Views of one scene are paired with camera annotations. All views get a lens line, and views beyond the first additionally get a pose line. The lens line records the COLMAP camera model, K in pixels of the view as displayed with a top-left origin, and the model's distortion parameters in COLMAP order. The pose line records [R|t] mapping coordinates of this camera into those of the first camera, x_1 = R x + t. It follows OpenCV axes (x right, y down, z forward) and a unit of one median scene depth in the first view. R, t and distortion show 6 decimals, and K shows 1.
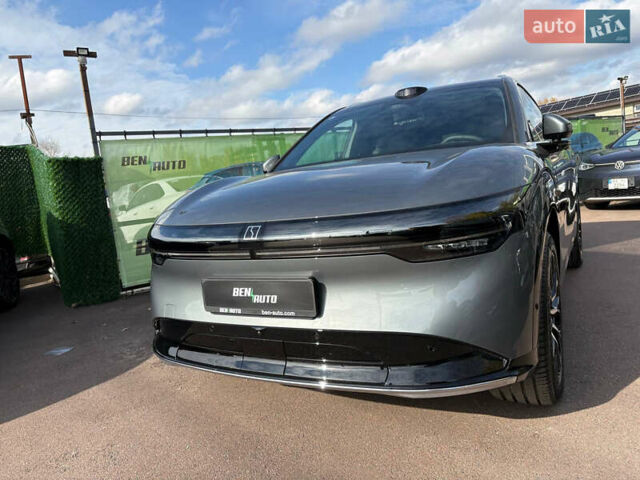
lens RADIAL K [[480.0, 0, 334.1], [0, 480.0, 240.0], [0, 0, 1]] dist [0.071175, -0.098681]
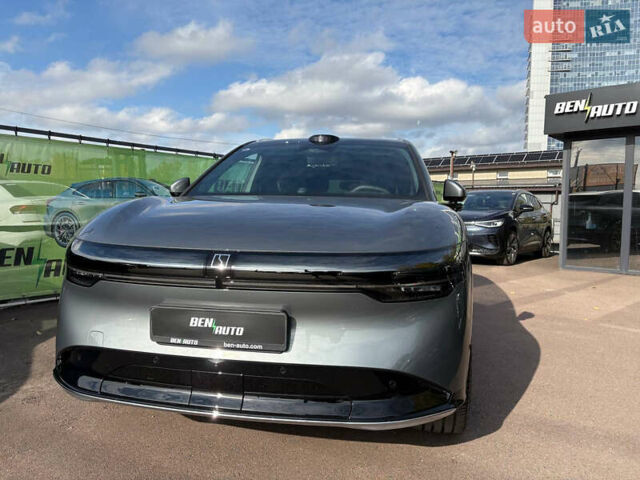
lens RADIAL K [[490.6, 0, 320.0], [0, 490.6, 247.4], [0, 0, 1]] dist [0.006342, 0.001399]
pose [[0.938138, 0.097662, 0.332204, -0.275390], [-0.080040, 0.994581, -0.066357, 0.005915], [-0.336884, 0.035662, 0.940870, 0.004205]]
